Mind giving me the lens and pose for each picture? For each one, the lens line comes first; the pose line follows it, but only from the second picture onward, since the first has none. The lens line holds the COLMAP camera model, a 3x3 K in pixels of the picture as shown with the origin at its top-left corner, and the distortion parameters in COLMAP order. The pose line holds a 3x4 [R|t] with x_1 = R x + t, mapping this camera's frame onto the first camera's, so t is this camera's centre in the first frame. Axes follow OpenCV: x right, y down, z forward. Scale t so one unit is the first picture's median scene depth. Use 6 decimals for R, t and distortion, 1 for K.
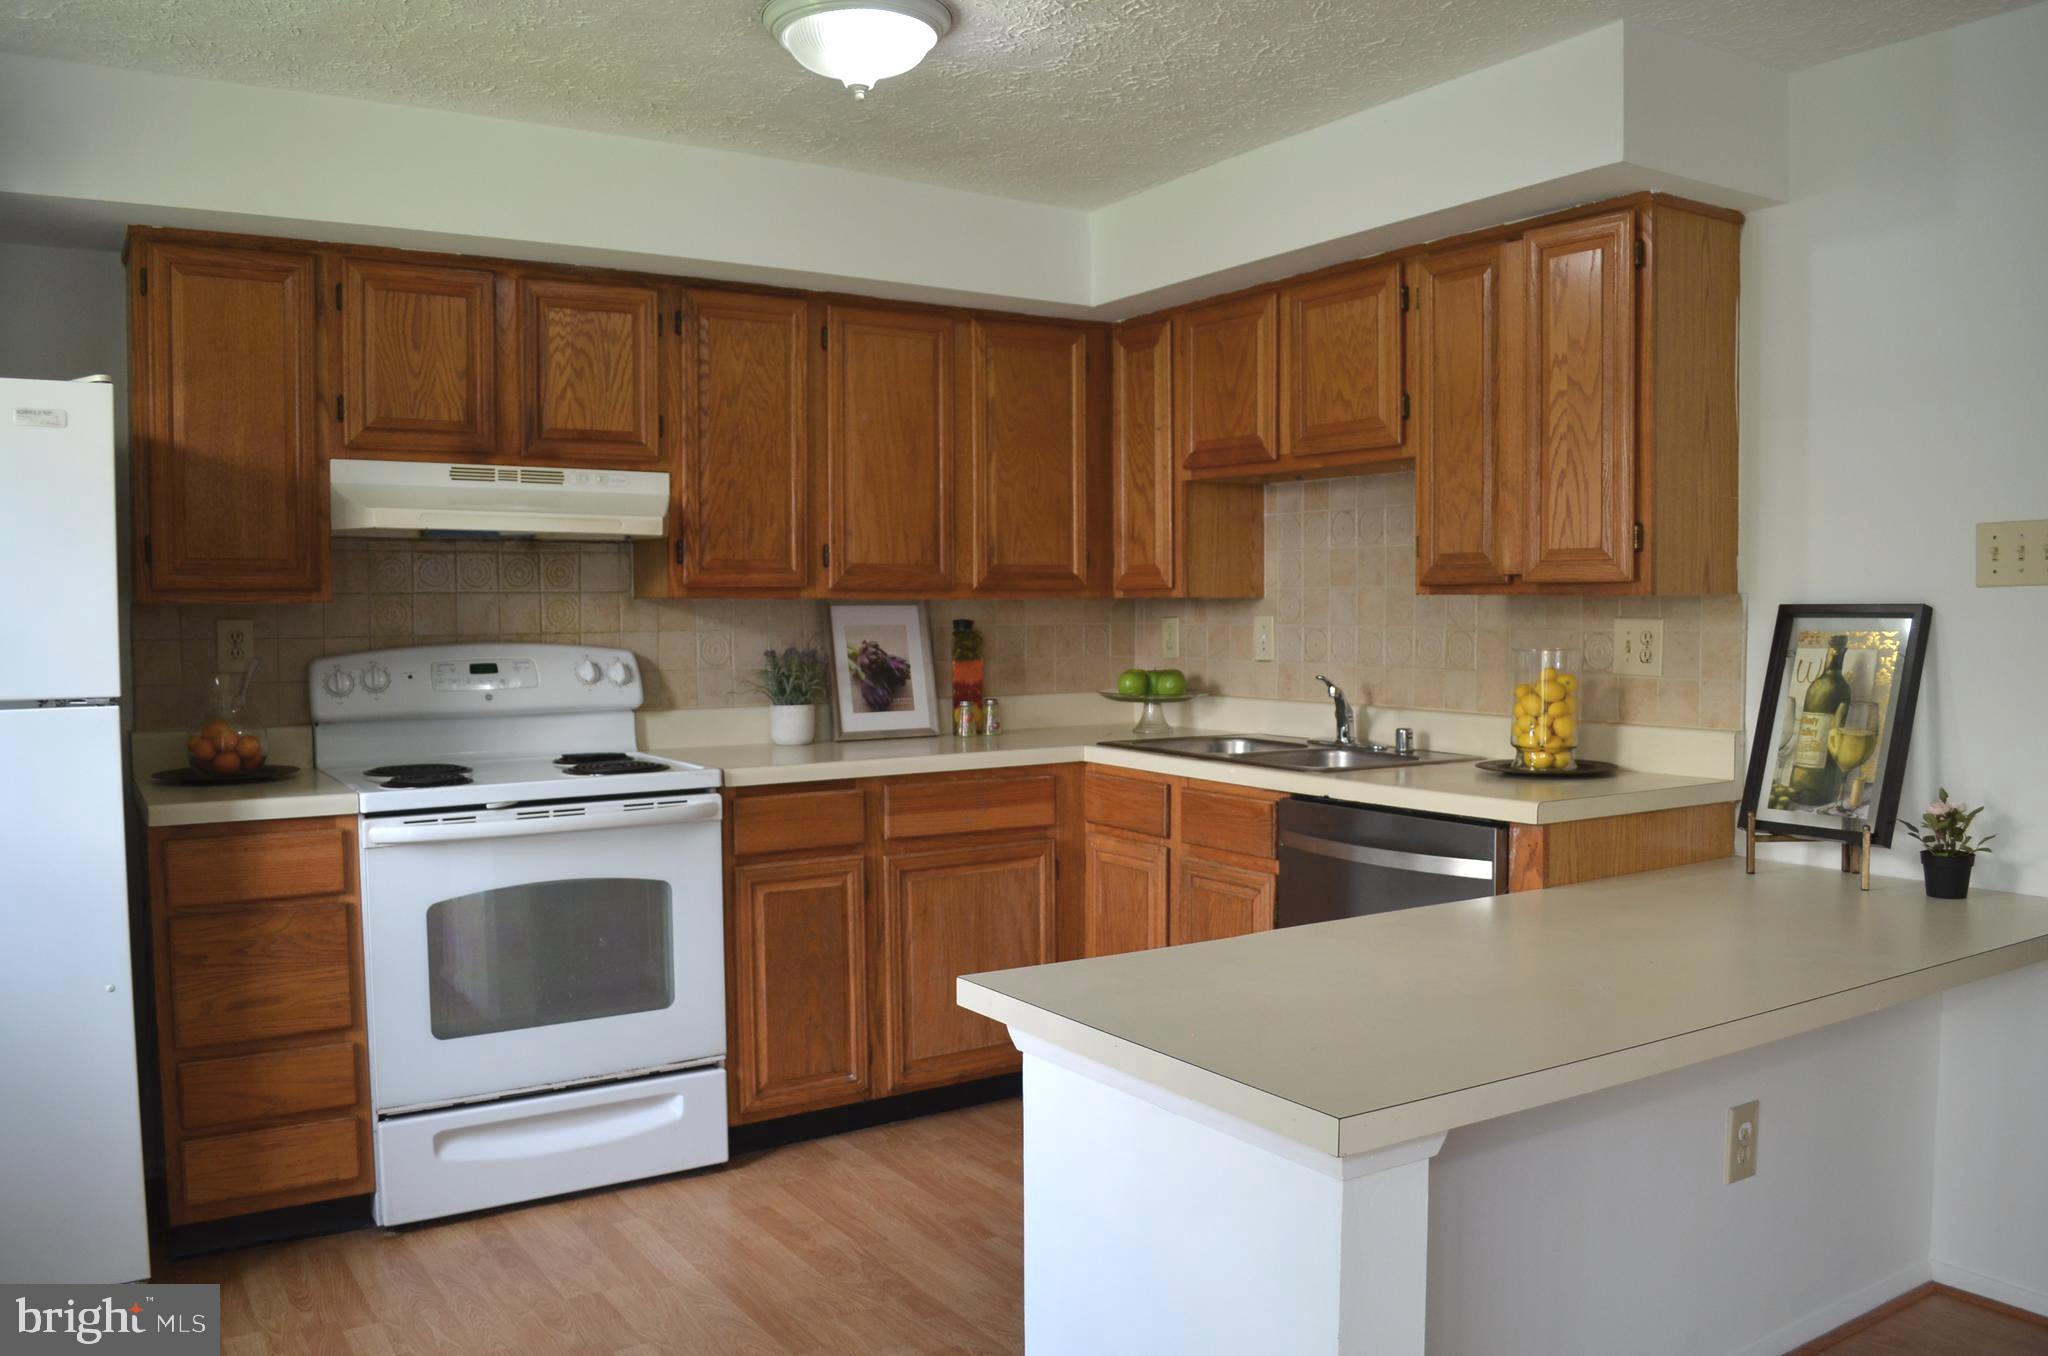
lens RADIAL K [[1604.3, 0, 1037.2], [0, 1604.3, 686.3], [0, 0, 1]] dist [-0.082476, 0.010257]
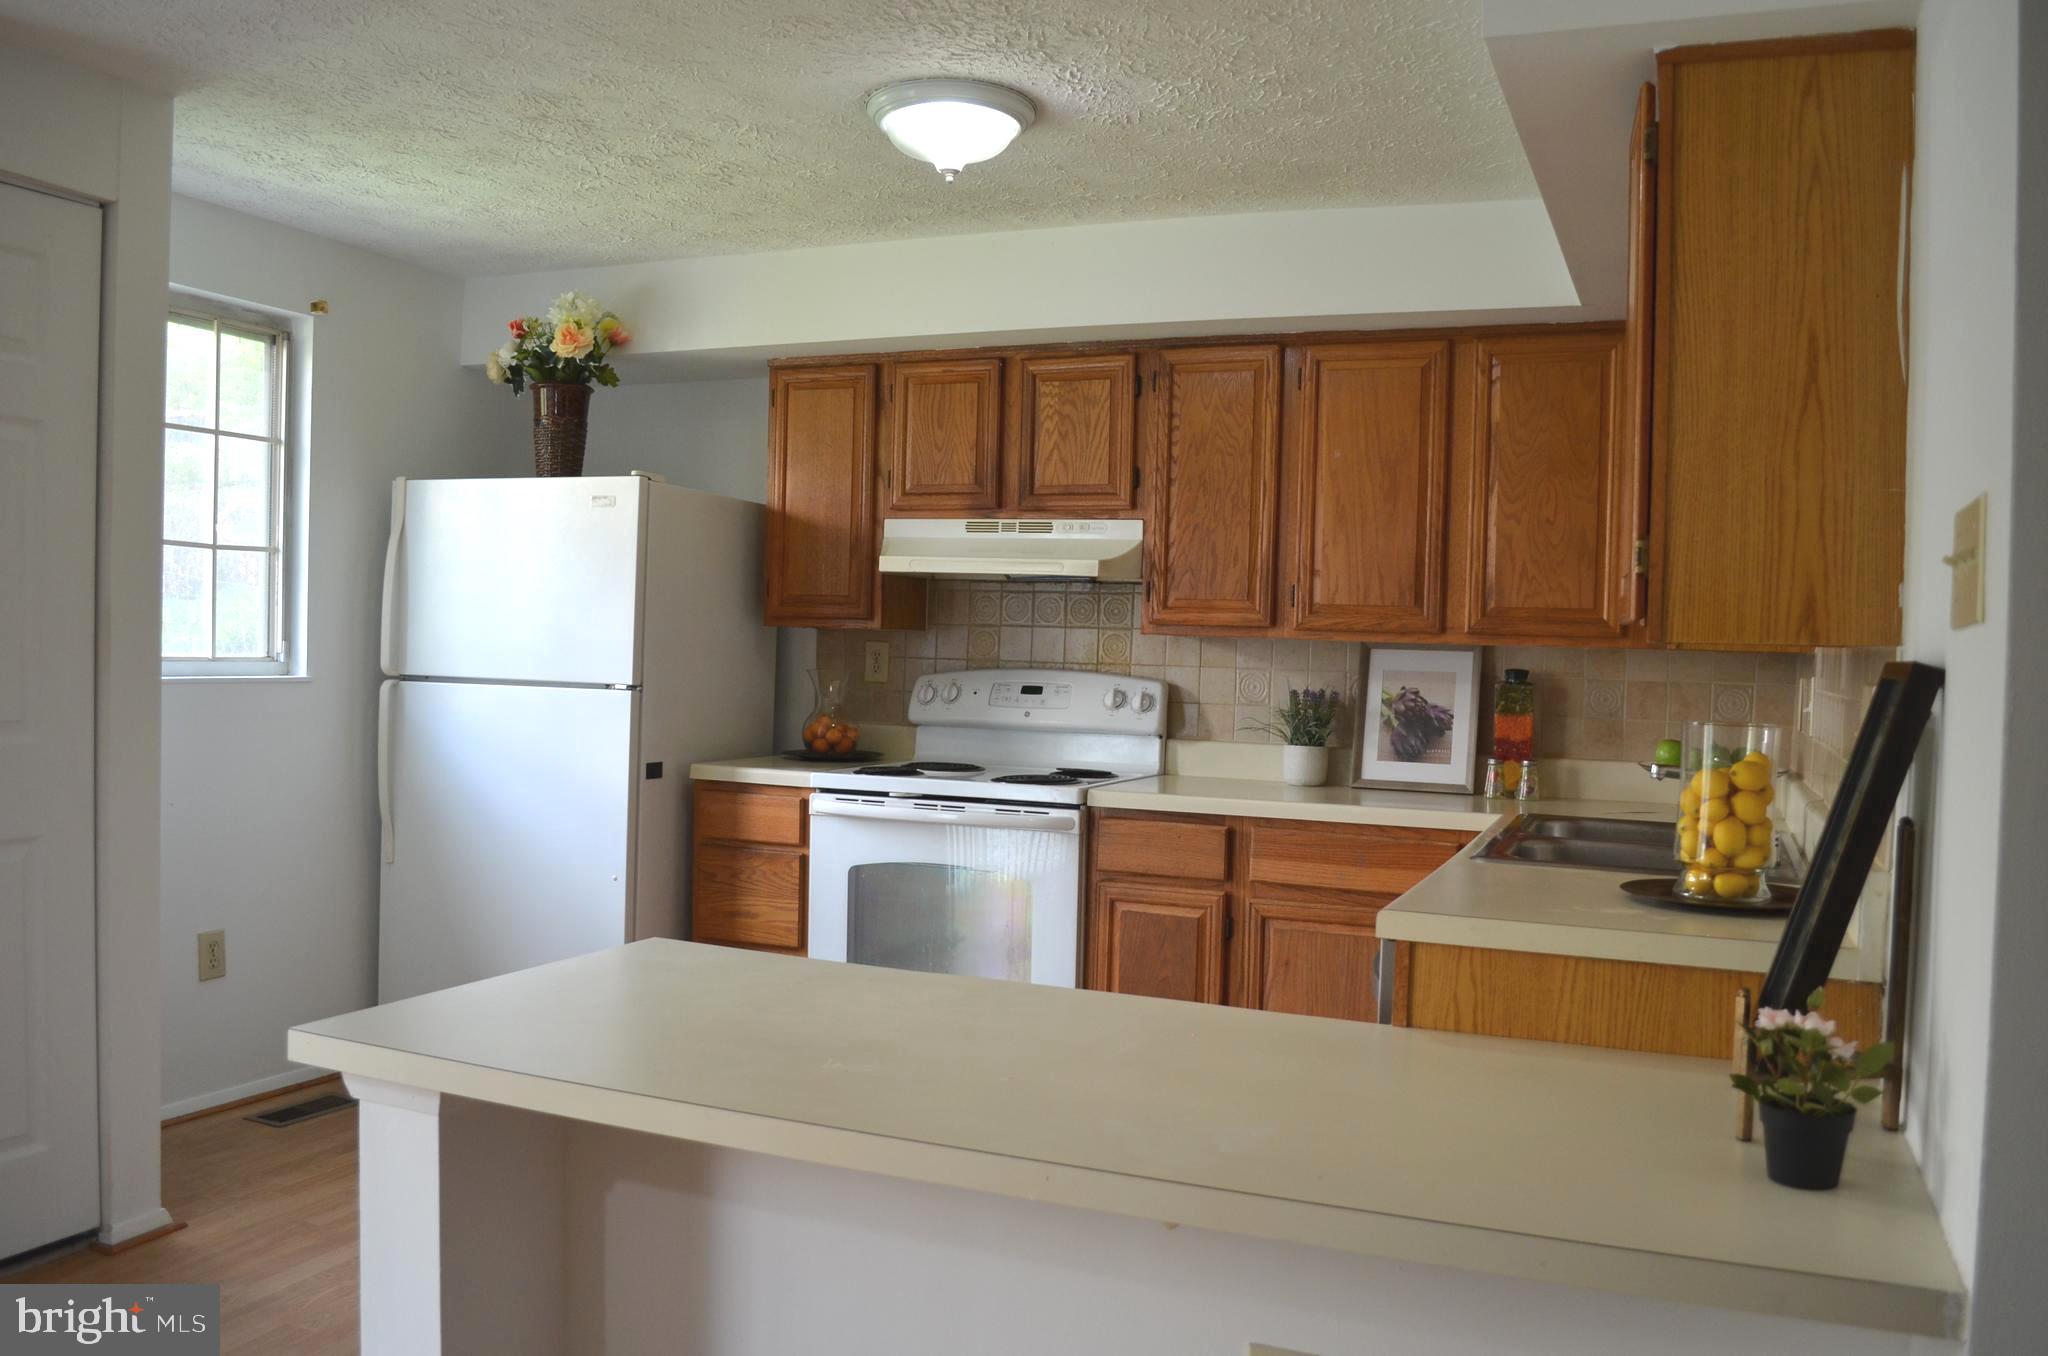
lens RADIAL K [[1604.3, 0, 1037.2], [0, 1604.3, 686.3], [0, 0, 1]] dist [-0.082476, 0.010257]
pose [[0.564134, 0.043479, -0.824538, 0.662749], [-0.073463, 0.997295, 0.002327, -0.017607], [0.822409, 0.059260, 0.565803, 0.337590]]
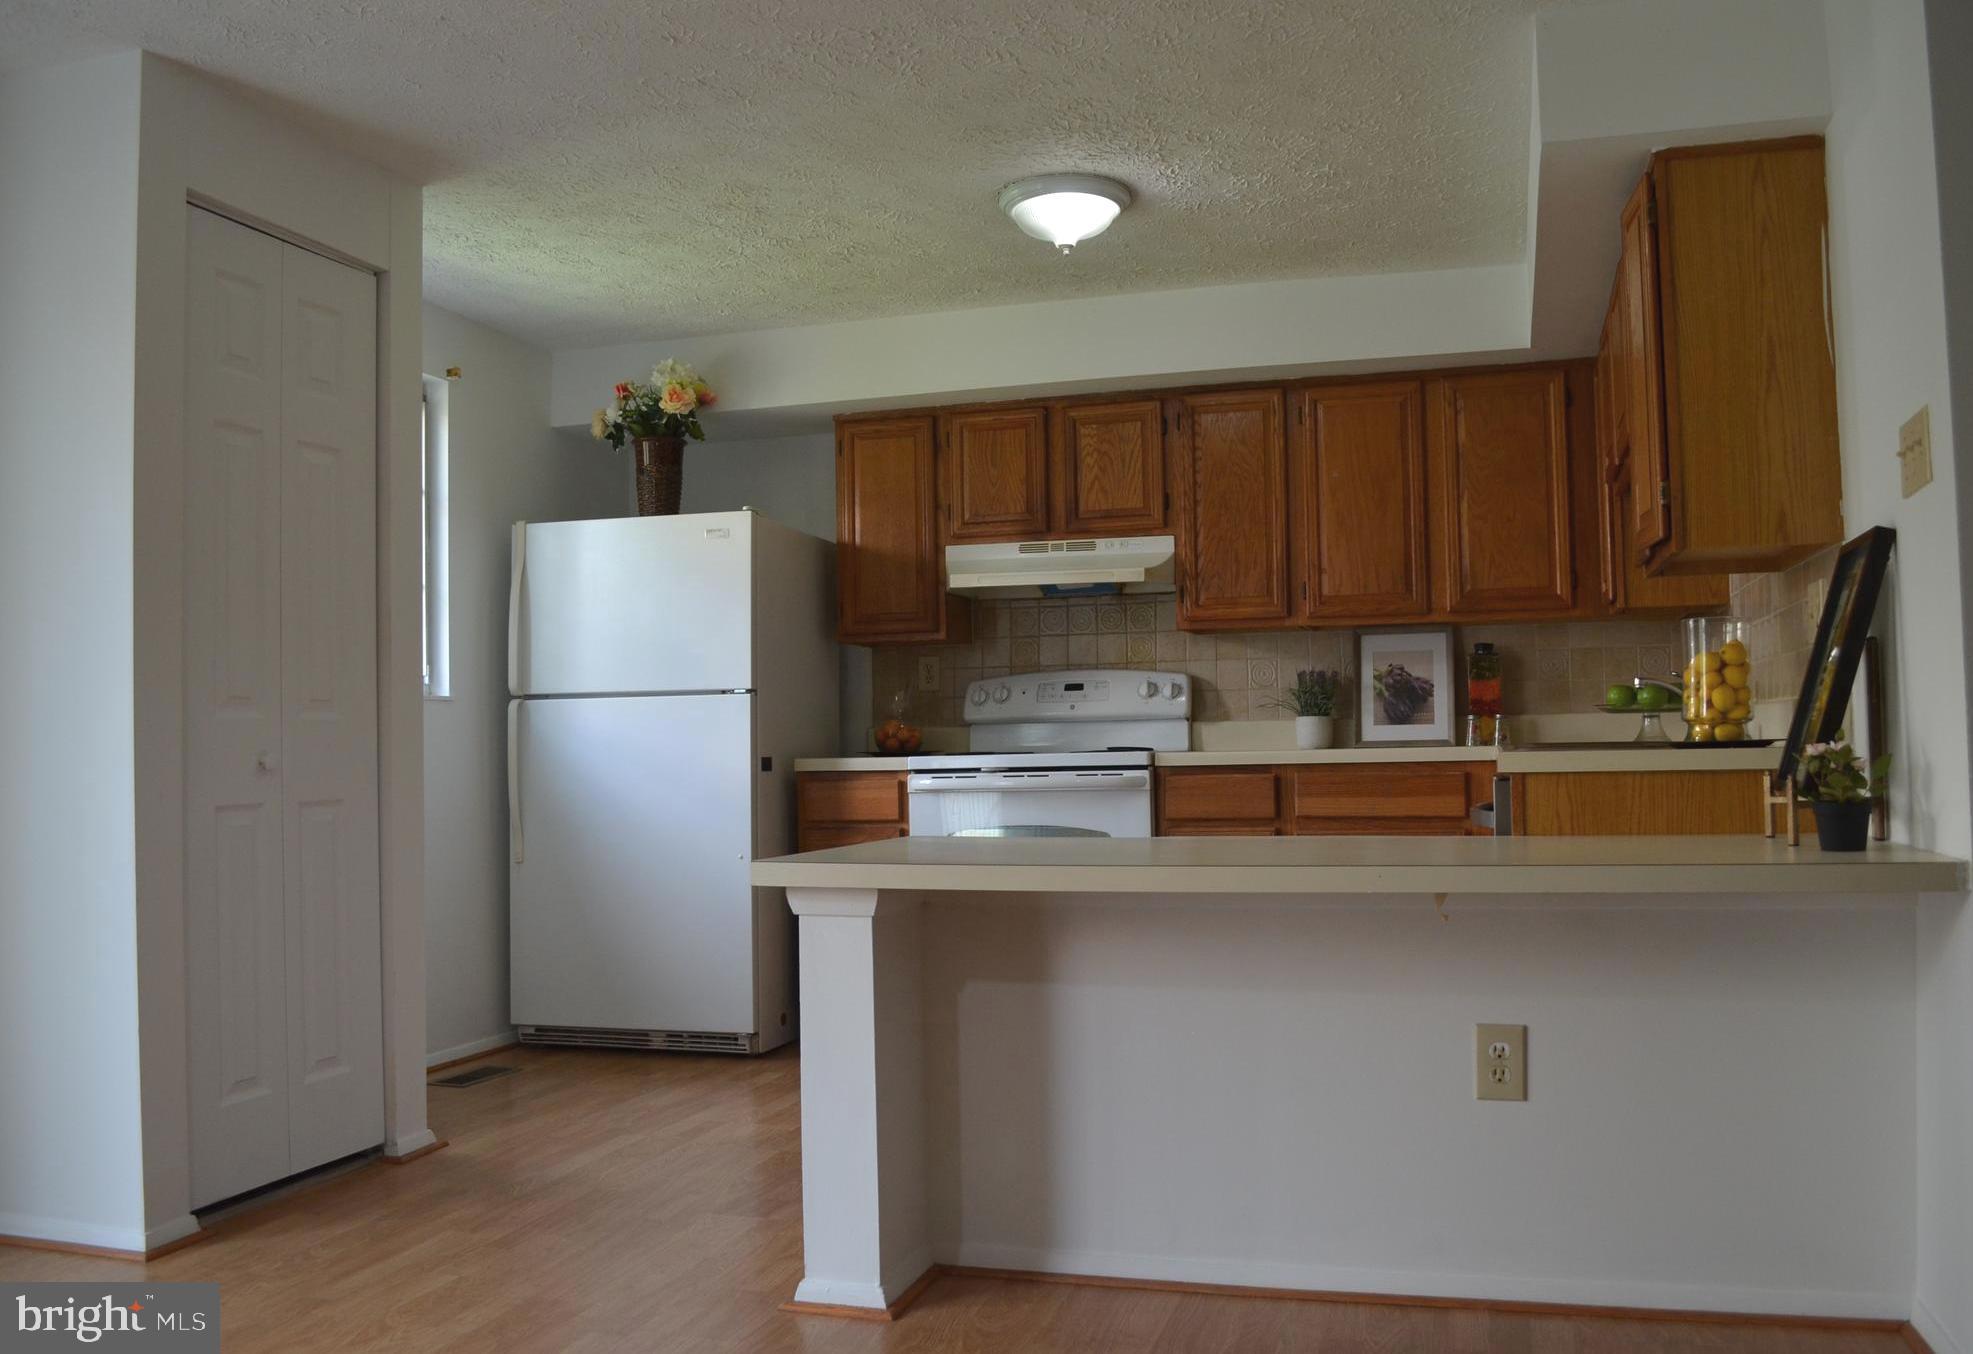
lens RADIAL K [[1603.4, 0, 1036.5], [0, 1603.4, 683.0], [0, 0, 1]] dist [-0.078013, 0.001265]
pose [[0.656191, -0.034785, -0.753792, 0.717095], [-0.024894, 0.997395, -0.067697, 0.084375], [0.754184, 0.063187, 0.653616, 0.055374]]
